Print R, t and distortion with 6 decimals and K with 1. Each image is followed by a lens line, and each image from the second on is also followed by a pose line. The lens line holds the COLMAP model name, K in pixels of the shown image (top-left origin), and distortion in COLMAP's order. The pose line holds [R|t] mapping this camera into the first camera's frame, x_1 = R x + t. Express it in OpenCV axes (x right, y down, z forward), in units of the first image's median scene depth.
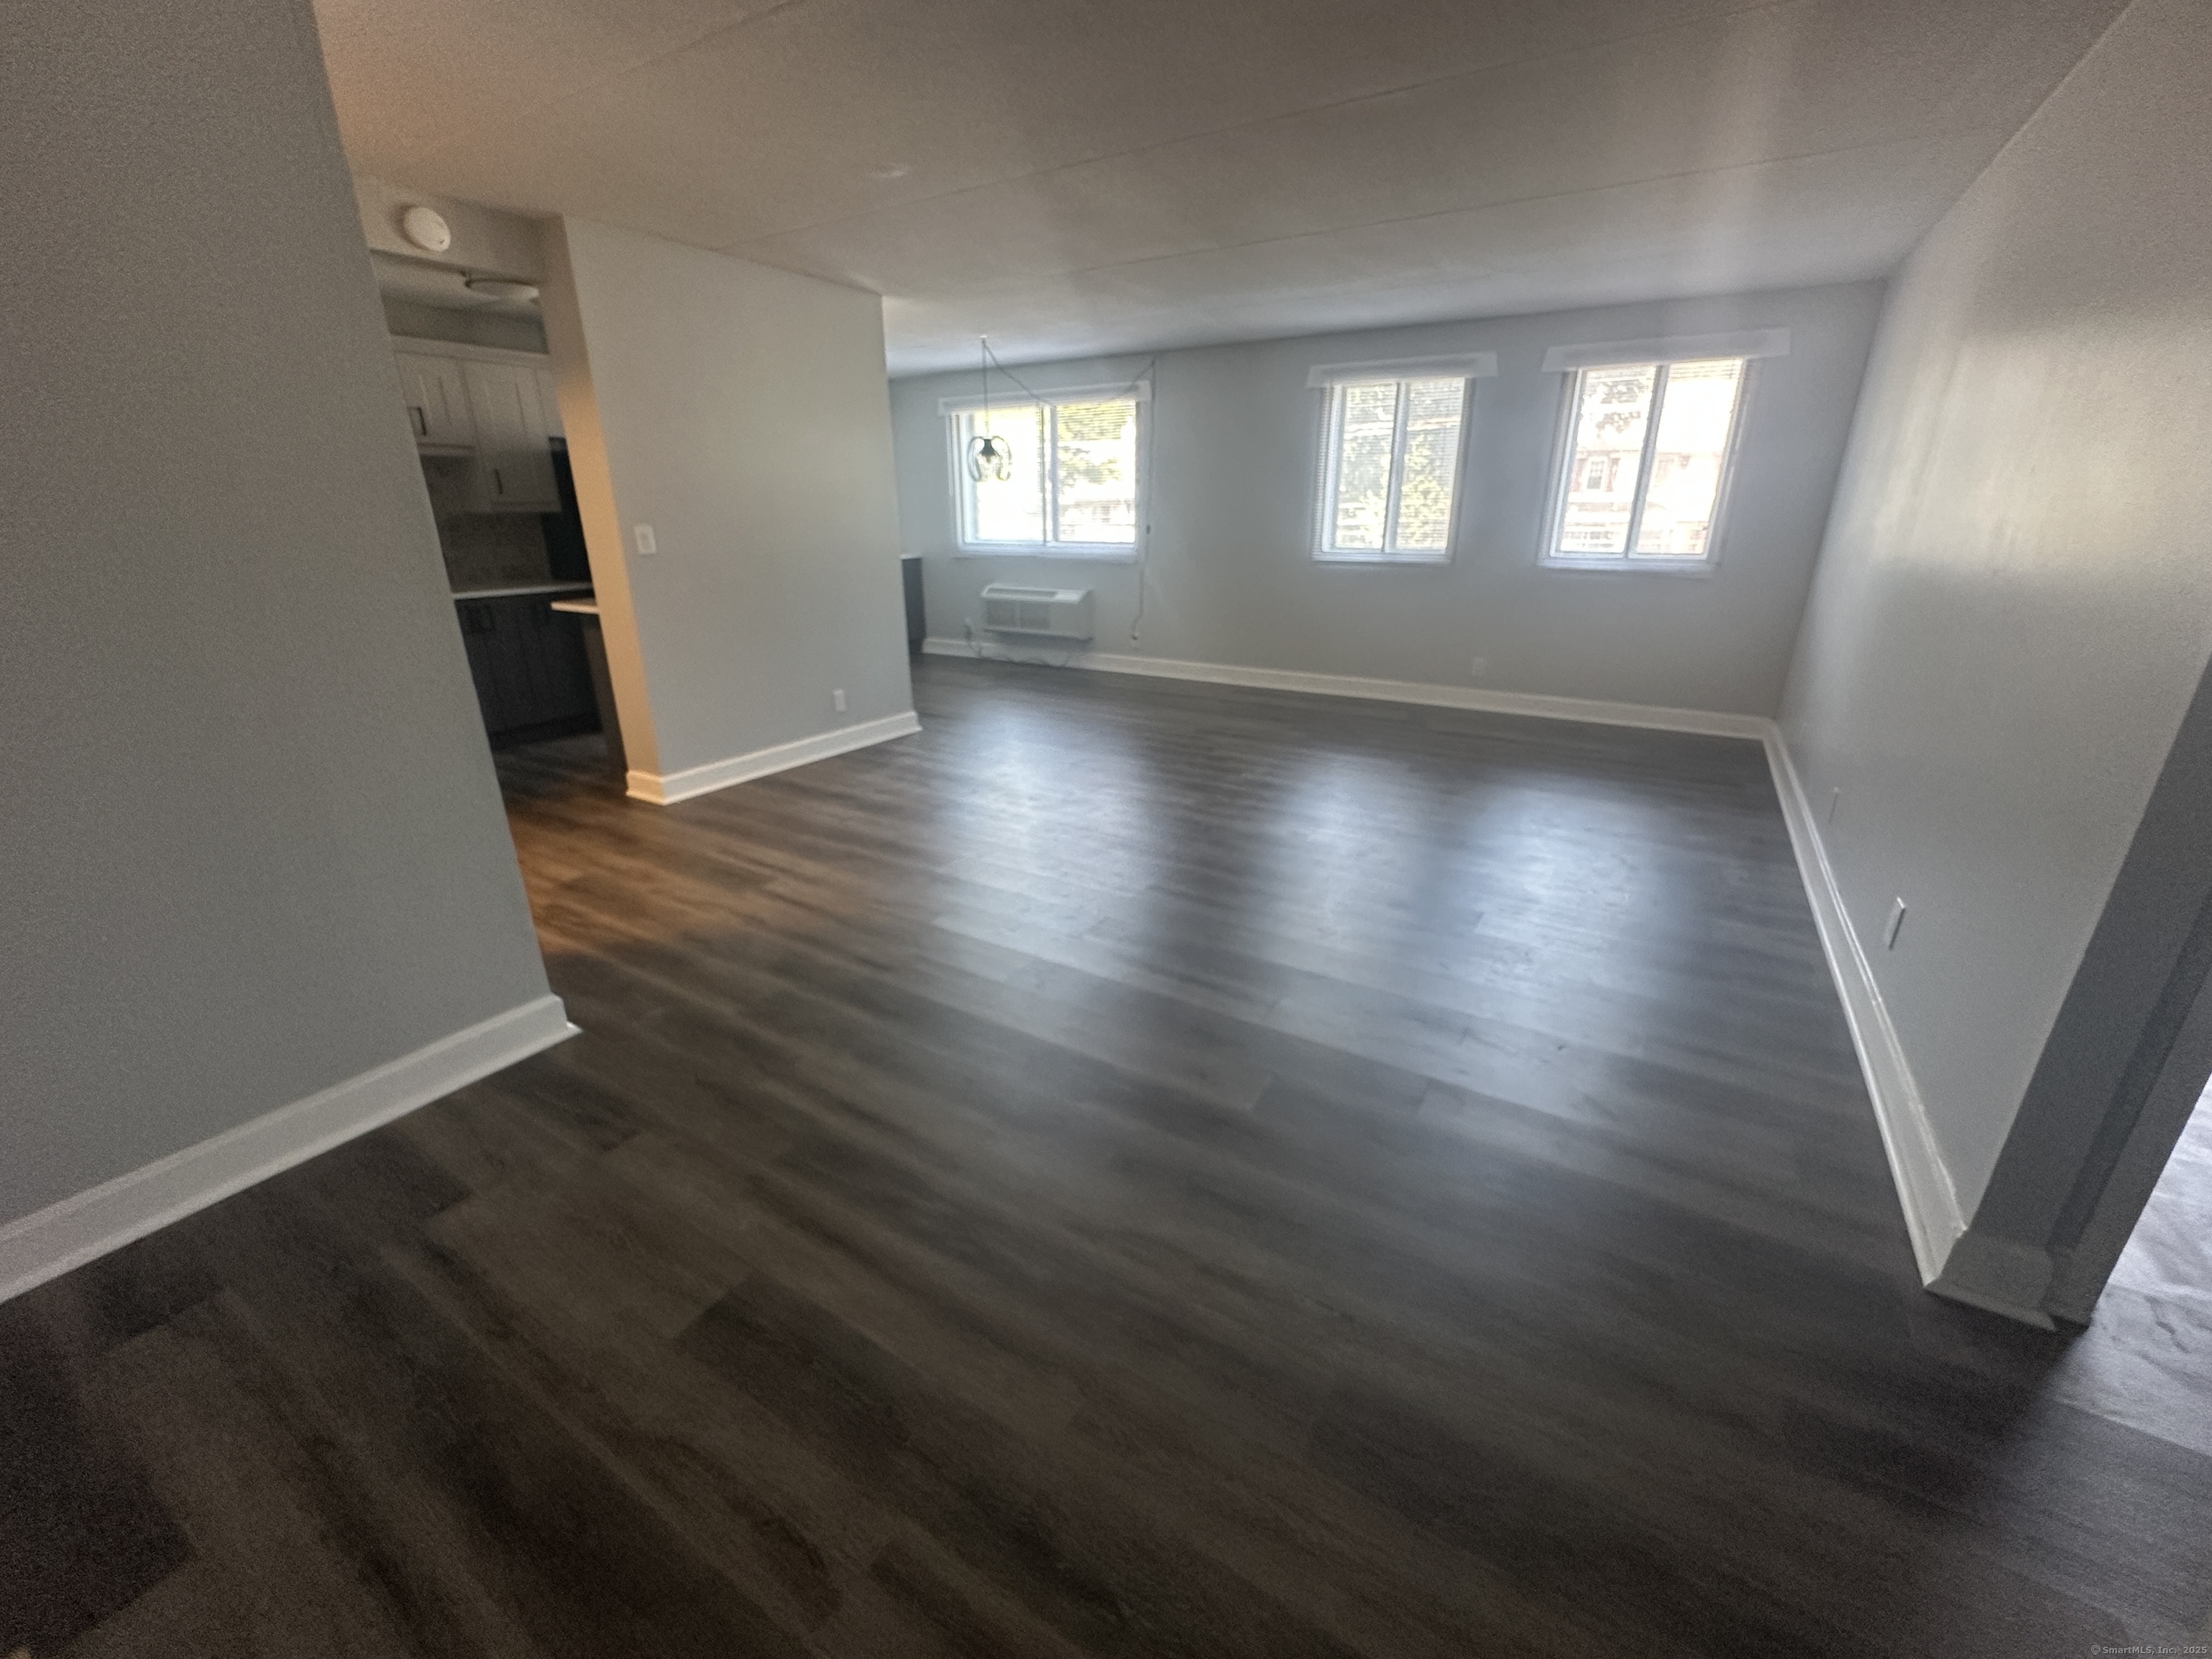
lens RADIAL K [[883.5, 0, 1108.5], [0, 883.5, 824.9], [0, 0, 1]] dist [-0.003774, 0.000334]
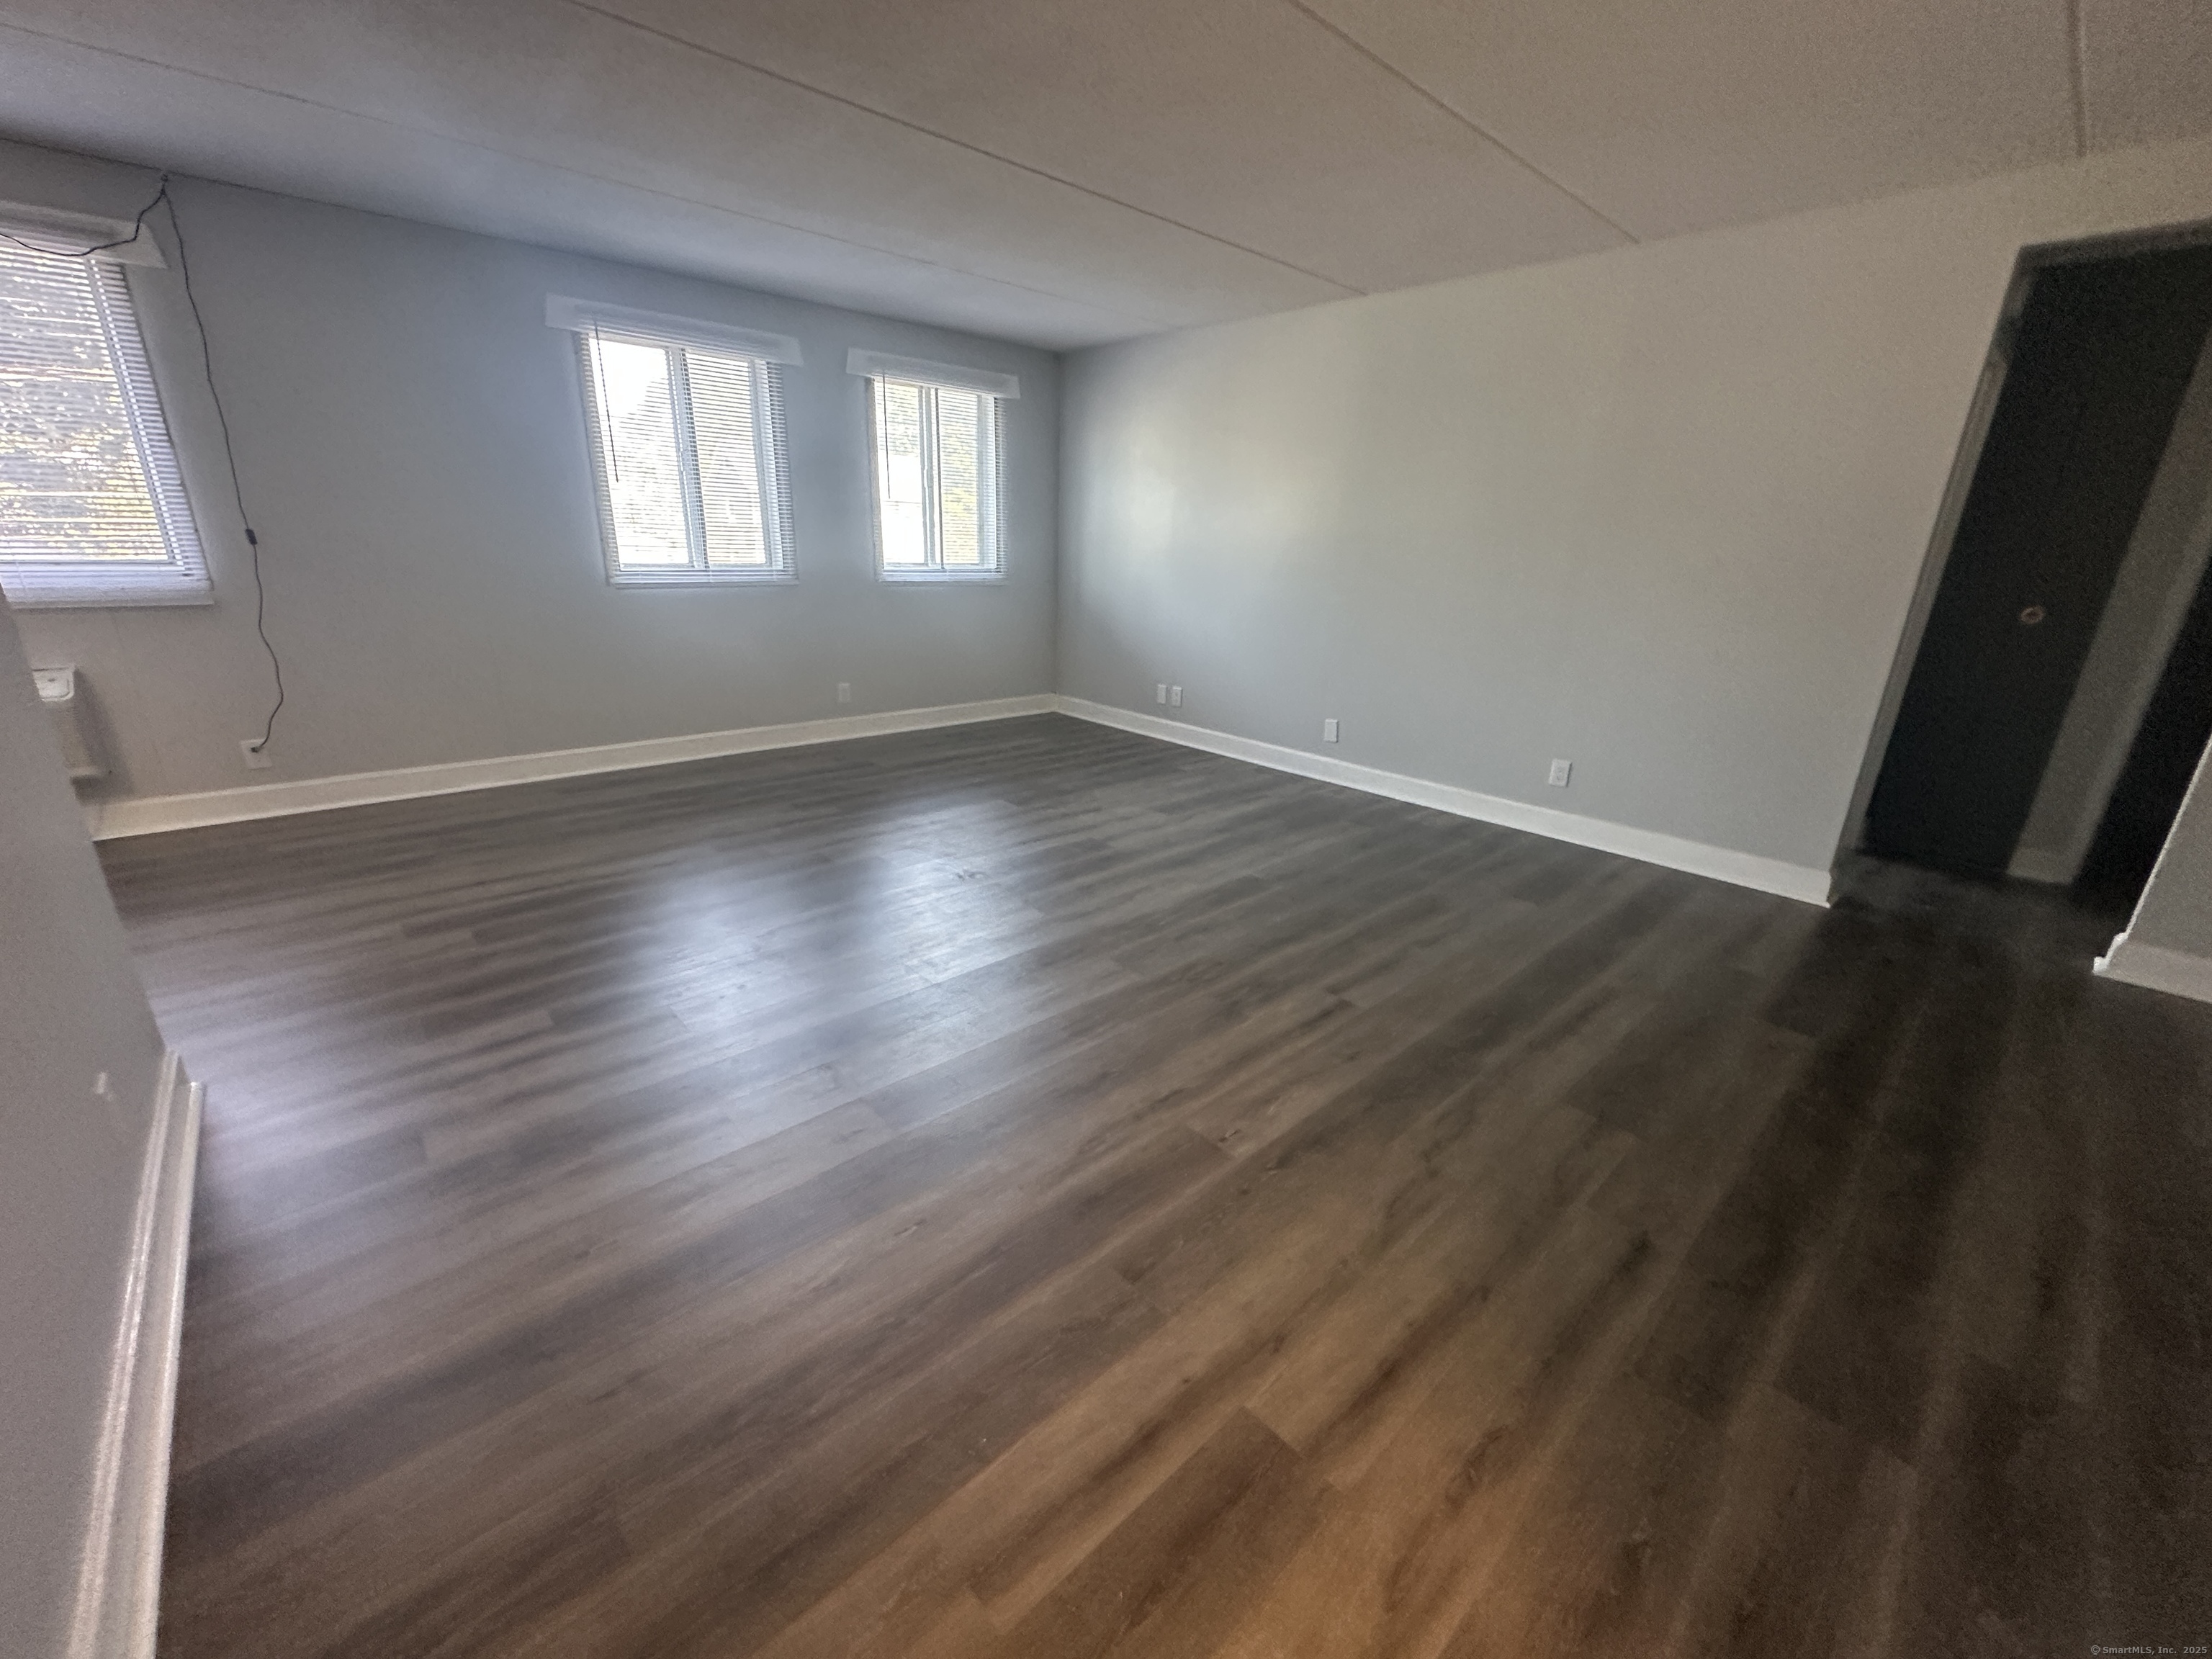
lens RADIAL K [[883.5, 0, 1090.5], [0, 883.5, 828.0], [0, 0, 1]] dist [-0.003774, 0.000334]
pose [[0.279971, -0.290896, 0.914875, -0.493092], [0.294772, 0.932999, 0.206453, -0.209333], [-0.913633, 0.211878, 0.346961, 0.626479]]
